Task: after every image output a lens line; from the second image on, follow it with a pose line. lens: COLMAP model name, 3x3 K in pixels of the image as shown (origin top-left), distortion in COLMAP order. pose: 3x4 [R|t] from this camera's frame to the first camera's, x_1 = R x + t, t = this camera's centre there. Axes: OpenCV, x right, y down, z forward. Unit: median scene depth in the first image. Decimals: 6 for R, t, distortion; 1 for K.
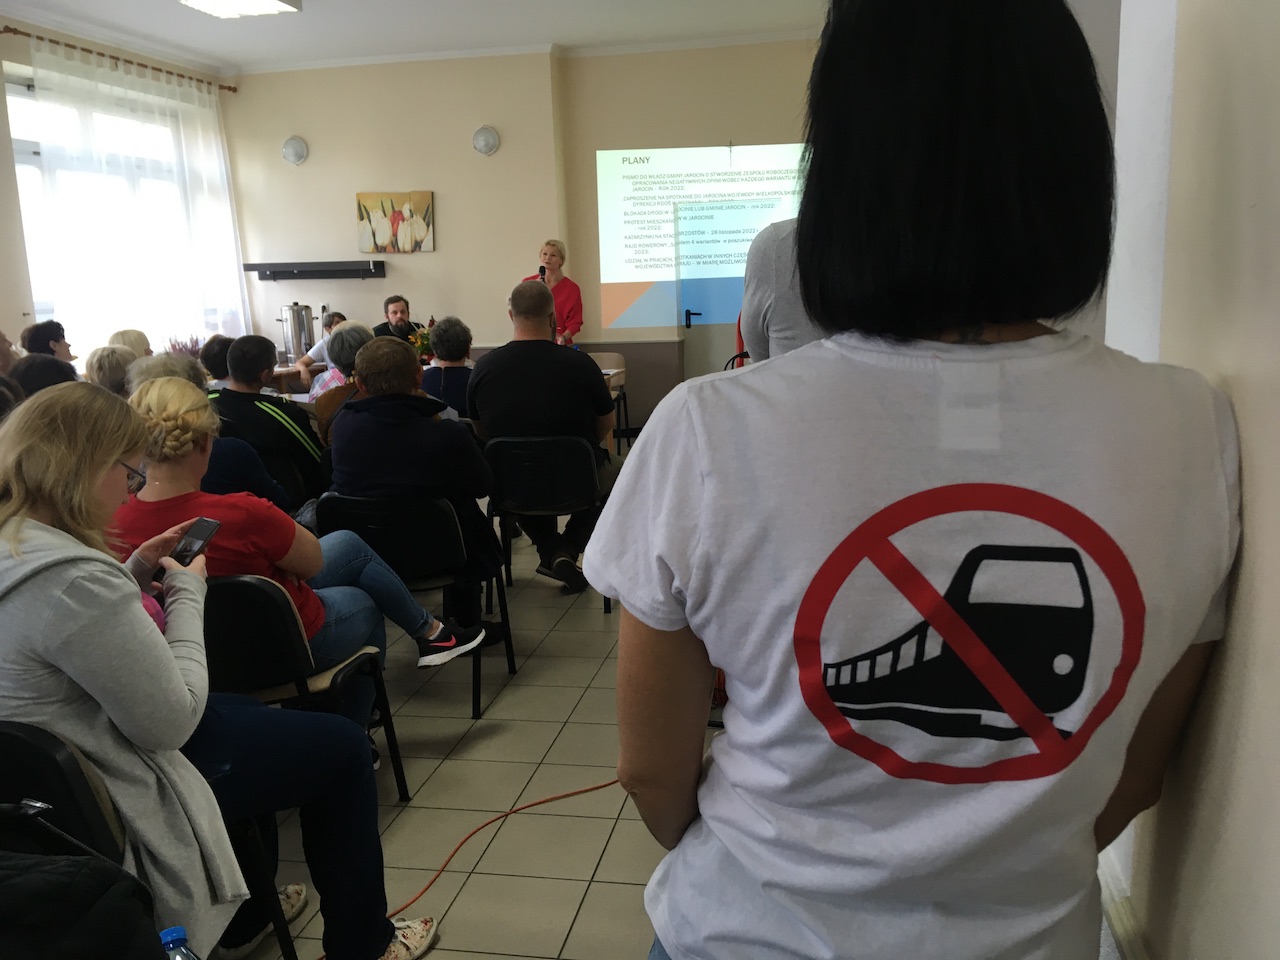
lens RADIAL K [[1080.0, 0, 640.7], [0, 1080.0, 481.2], [0, 0, 1]] dist [0.004745, 0.003109]
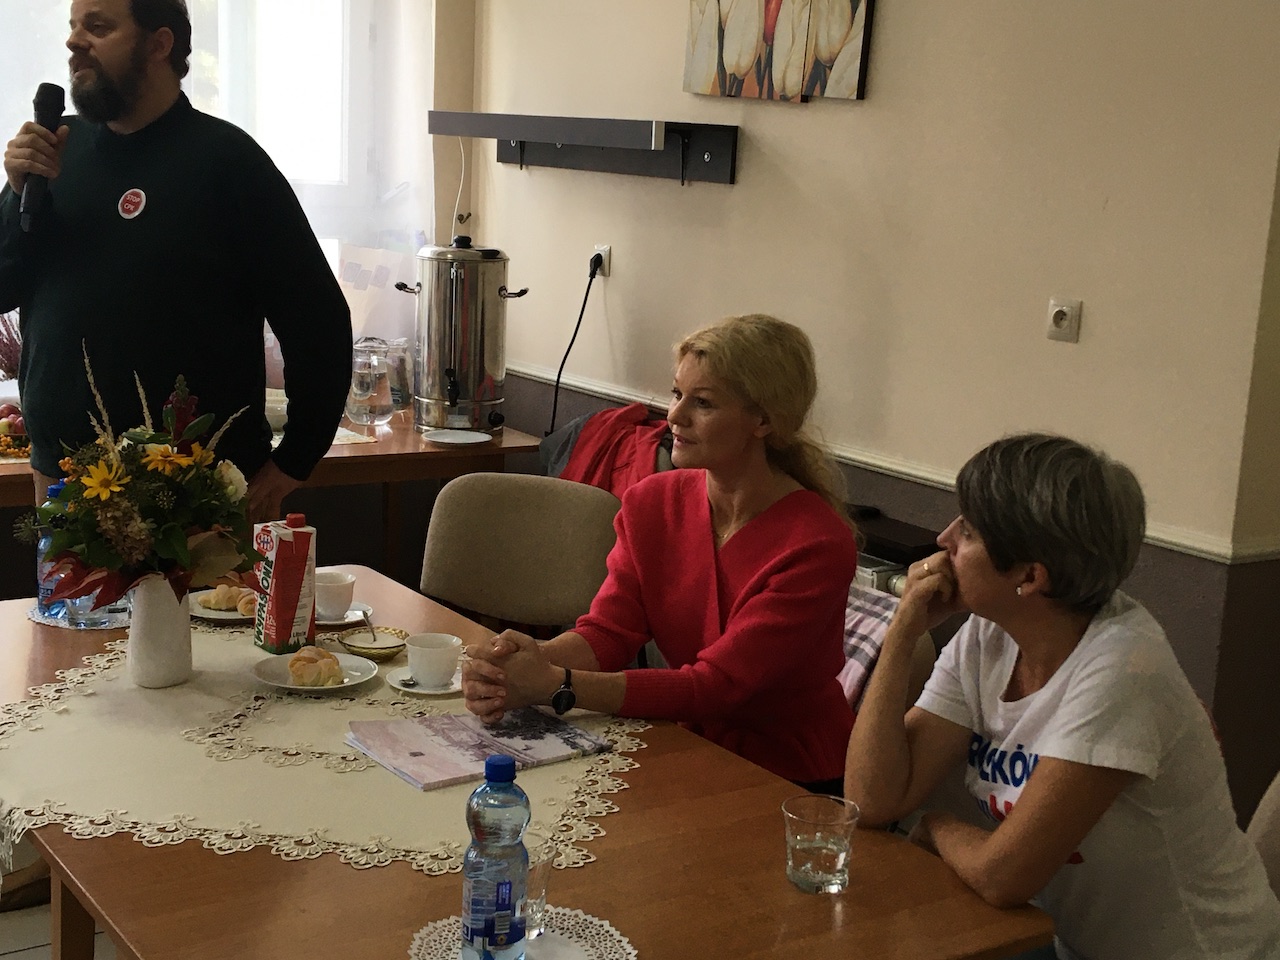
lens RADIAL K [[1750.1, 0, 640.2], [0, 1750.1, 480.5], [0, 0, 1]] dist [-0.022146, 0.000000]
pose [[0.718207, 0.196508, -0.667505, 0.074249], [-0.205369, 0.976424, 0.066484, -0.138394], [0.664833, 0.089336, 0.741631, 0.650288]]
